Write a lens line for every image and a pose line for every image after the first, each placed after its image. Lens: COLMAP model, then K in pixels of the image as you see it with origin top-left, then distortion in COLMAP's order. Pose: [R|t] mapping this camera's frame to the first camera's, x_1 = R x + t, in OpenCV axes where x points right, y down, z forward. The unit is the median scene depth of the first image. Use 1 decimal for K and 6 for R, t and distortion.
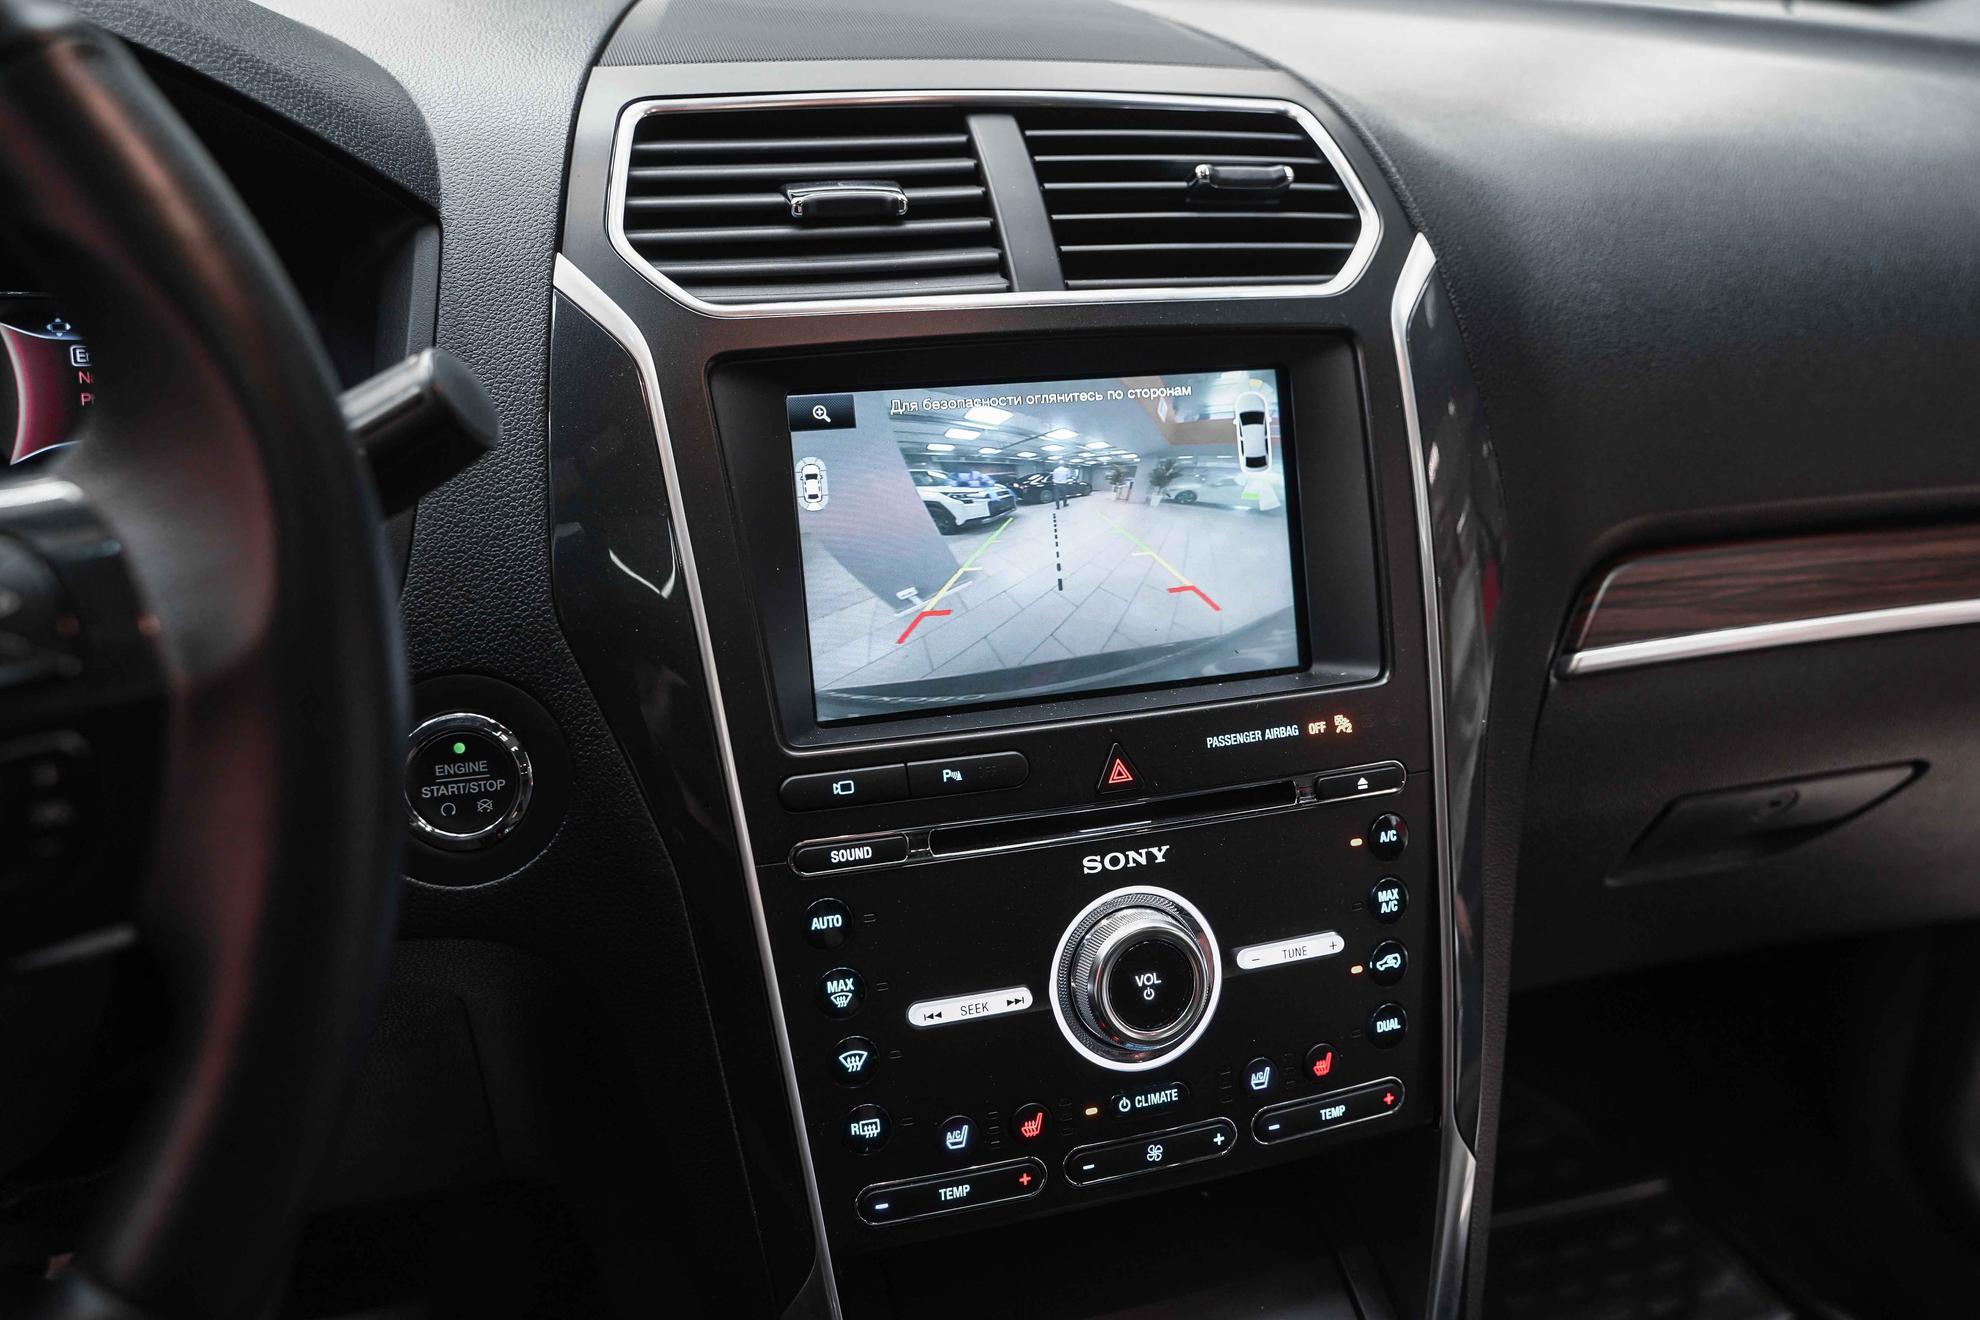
lens RADIAL K [[1650.4, 0, 1034.9], [0, 1650.4, 626.7], [0, 0, 1]] dist [-0.016258, -0.005168]
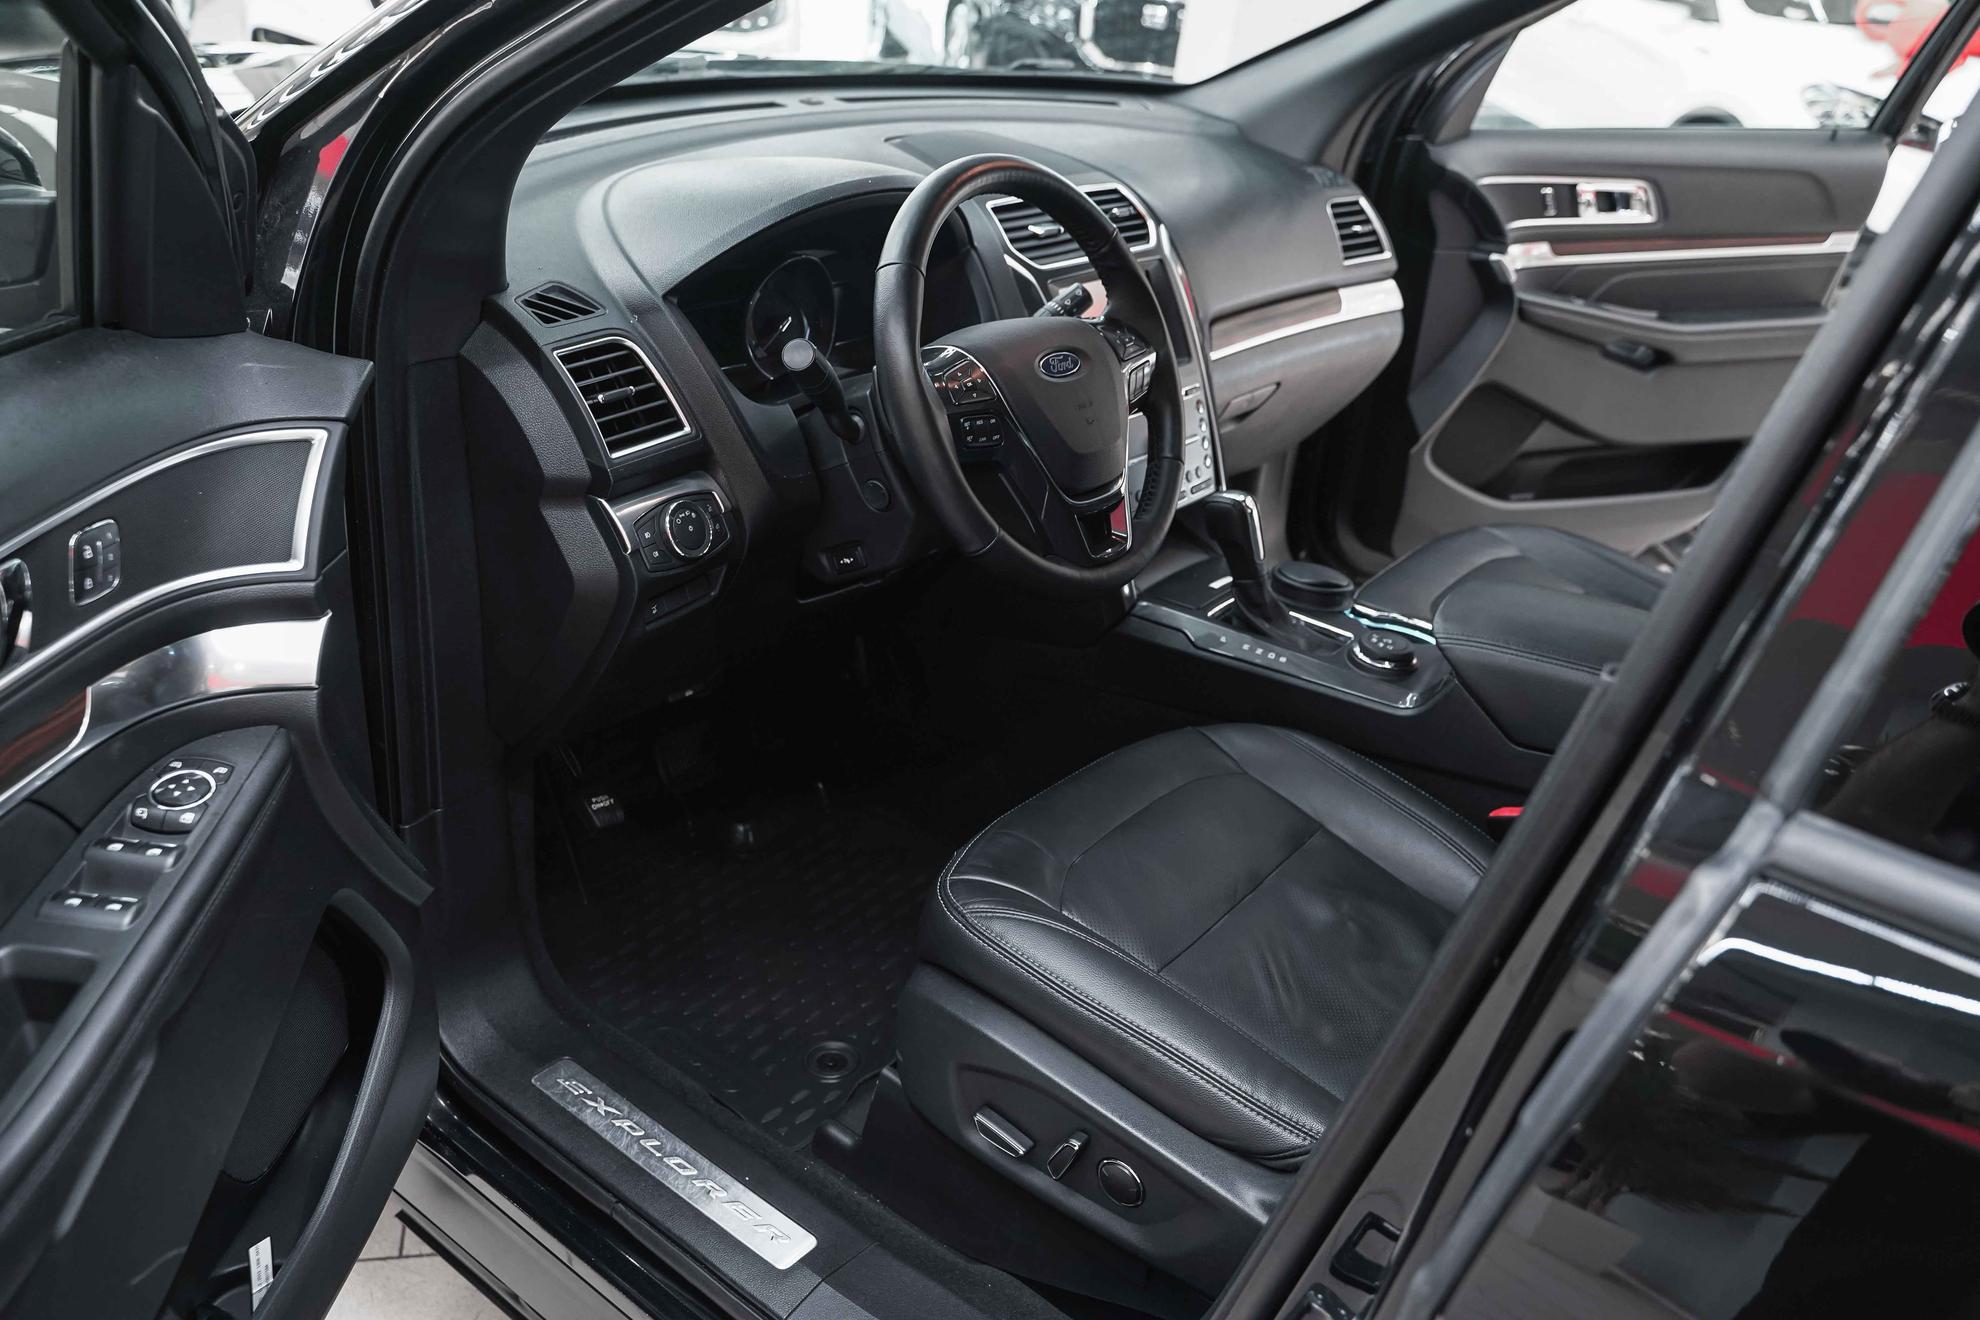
lens RADIAL K [[1606.4, 0, 986.4], [0, 1606.4, 661.7], [0, 0, 1]] dist [-0.010135, -0.003678]
pose [[0.834623, -0.211901, 0.508431, -2.014442], [0.168670, 0.977020, 0.130313, 0.139802], [-0.524361, -0.023006, 0.851185, -1.656313]]
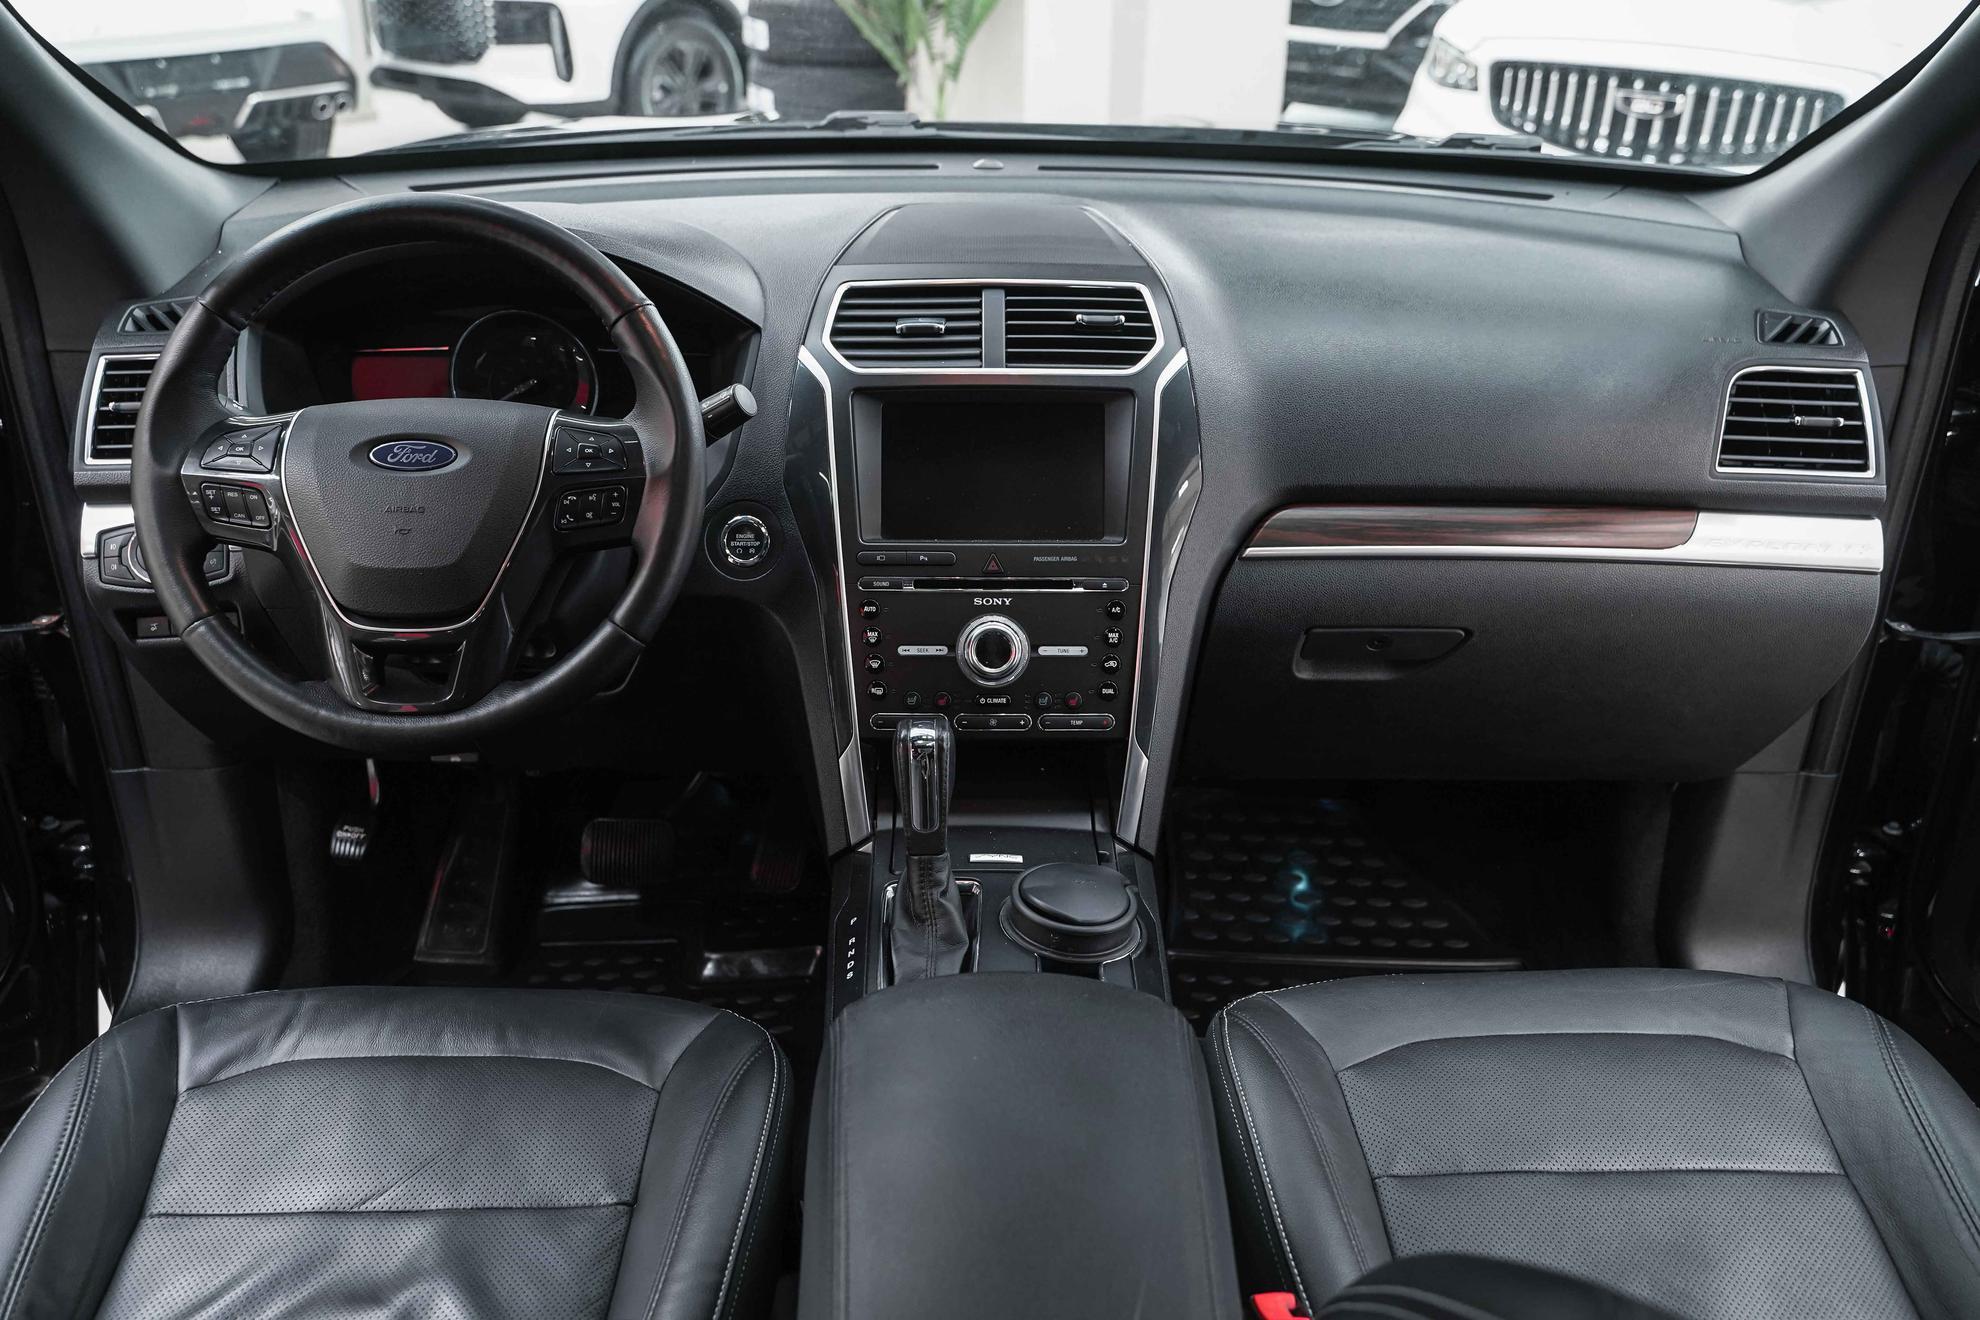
lens RADIAL K [[1606.4, 0, 986.4], [0, 1606.4, 661.7], [0, 0, 1]] dist [-0.010135, -0.003678]
pose [[0.949052, 0.102042, -0.298141, 0.739477], [-0.097570, 0.994780, 0.029884, 0.153471], [0.299634, 0.000728, 0.954054, -1.238377]]
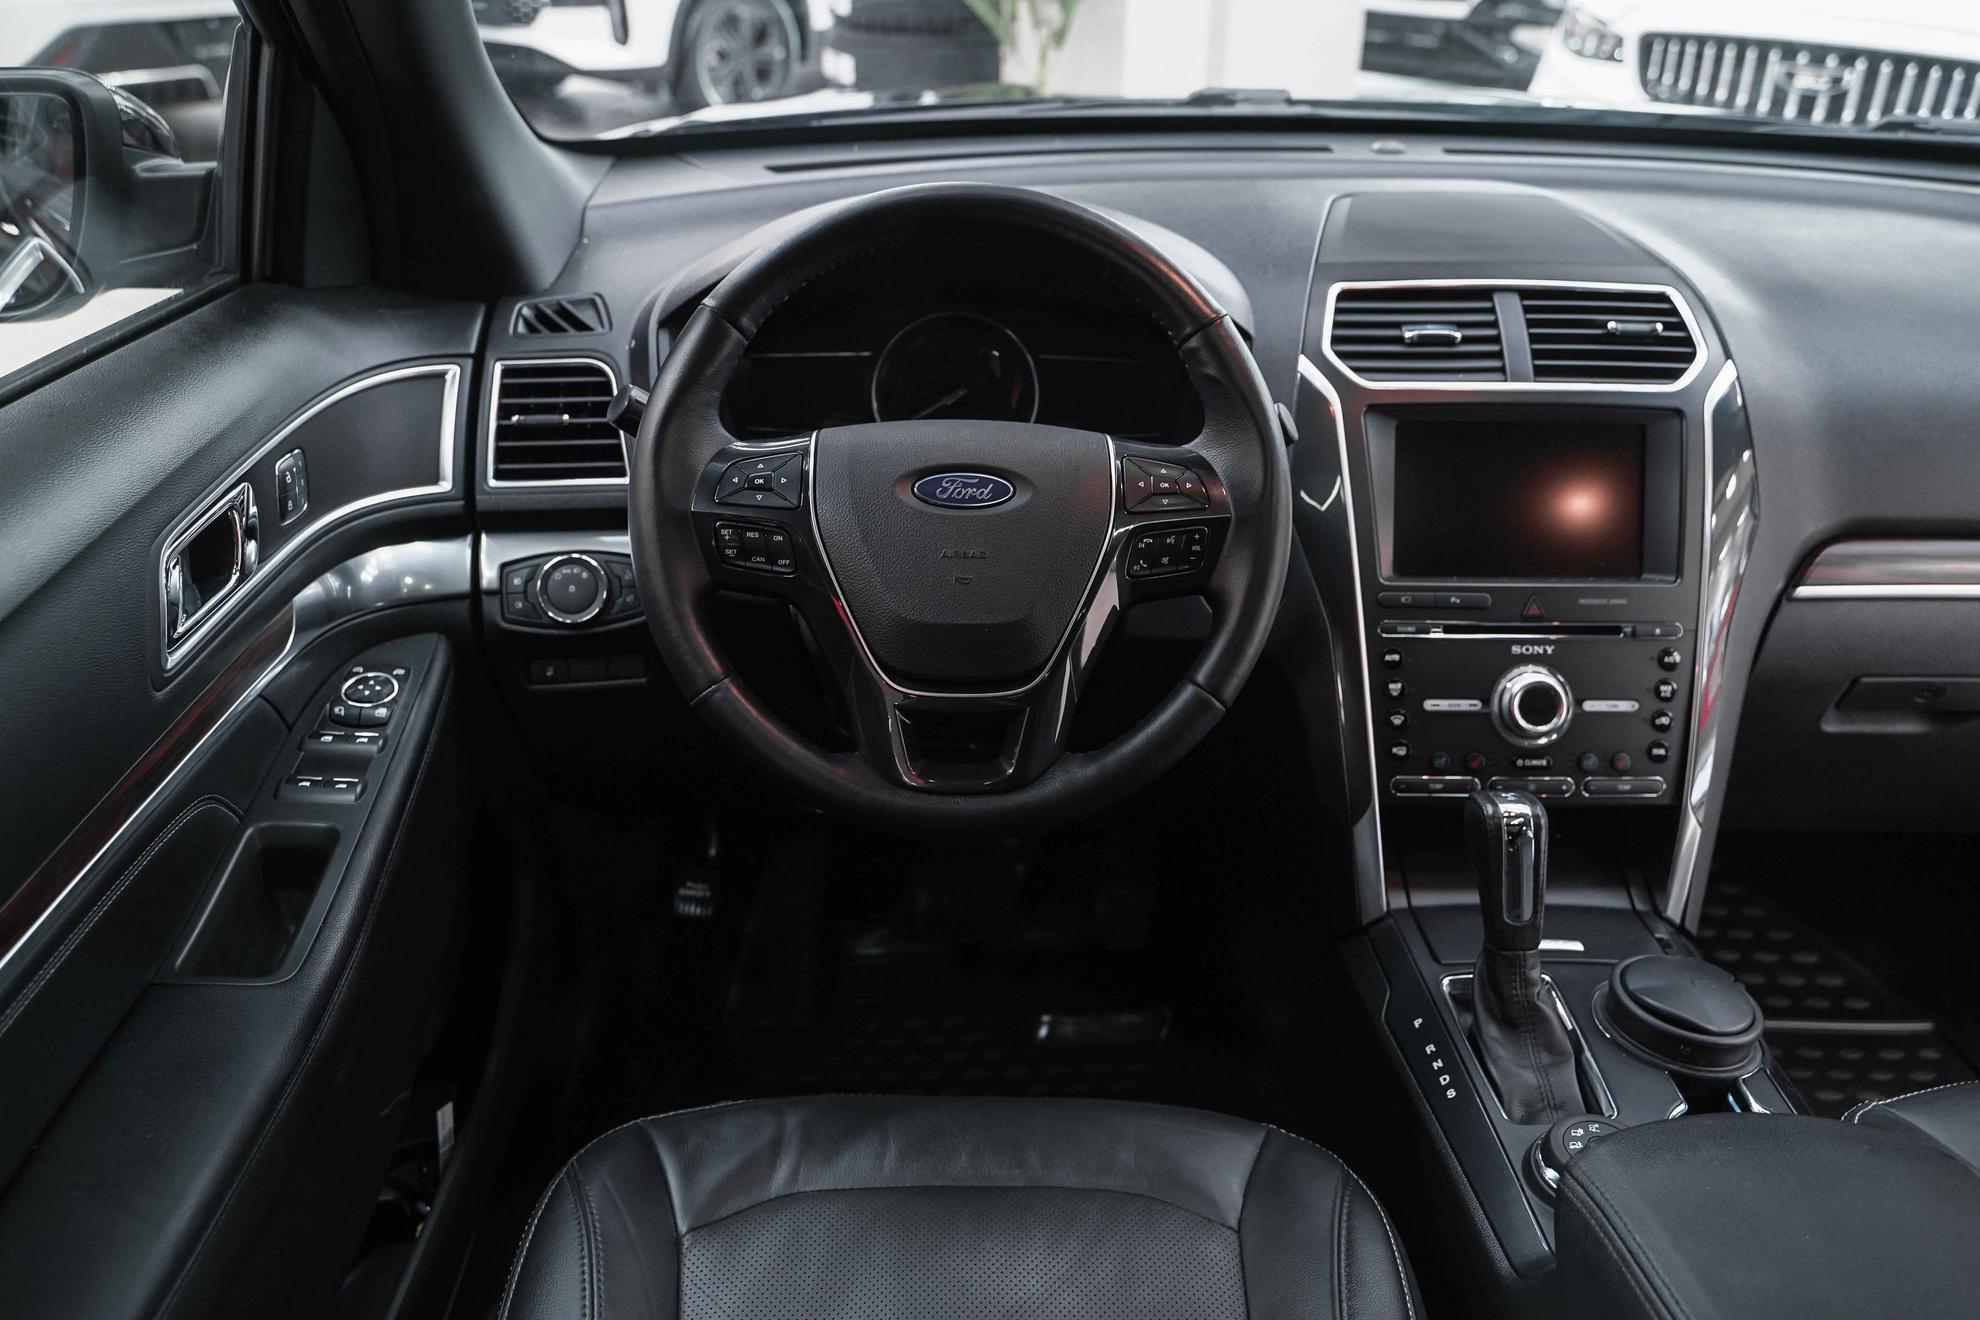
lens RADIAL K [[1637.3, 0, 991.4], [0, 1637.3, 637.0], [0, 0, 1]] dist [-0.004961, -0.003275]
pose [[0.951630, 0.105508, -0.288563, -0.003132], [-0.101925, 0.994413, 0.027458, 0.132518], [0.289848, 0.003282, 0.957067, -1.208510]]
